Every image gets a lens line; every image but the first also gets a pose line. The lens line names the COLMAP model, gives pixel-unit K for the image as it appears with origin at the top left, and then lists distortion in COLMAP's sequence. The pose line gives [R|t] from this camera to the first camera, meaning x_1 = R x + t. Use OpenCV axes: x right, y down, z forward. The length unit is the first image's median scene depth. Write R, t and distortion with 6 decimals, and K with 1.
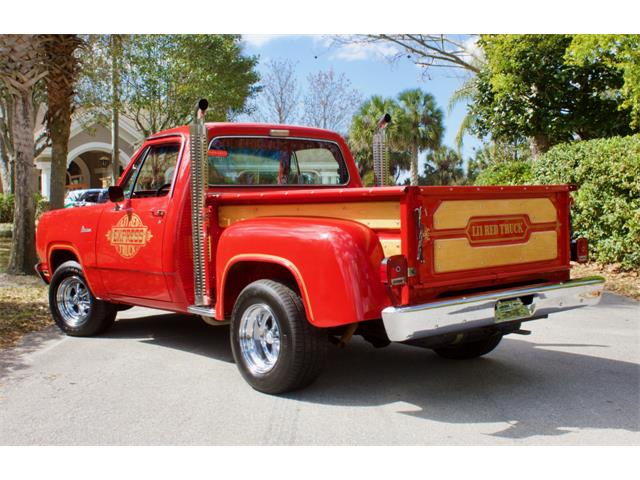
lens RADIAL K [[837.8, 0, 325.0], [0, 837.8, 217.8], [0, 0, 1]] dist [-0.072106, 0.000000]
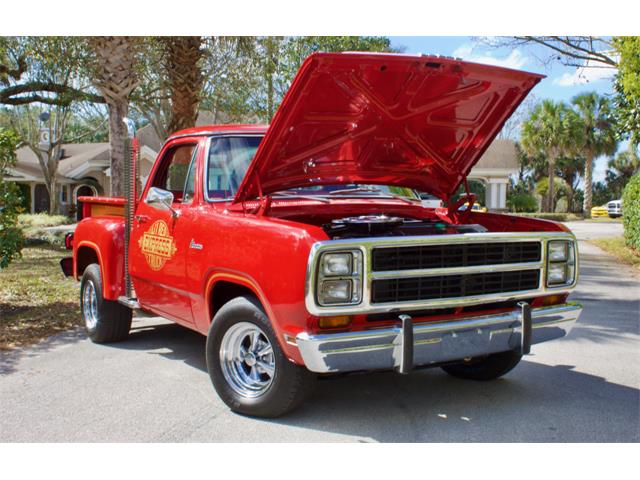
lens RADIAL K [[837.8, 0, 318.5], [0, 837.8, 236.6], [0, 0, 1]] dist [-0.072106, 0.000000]
pose [[0.977885, 0.016311, -0.208504, 0.175914], [-0.013141, 0.999776, 0.016576, -0.002921], [0.208728, -0.013470, 0.977881, 0.037867]]
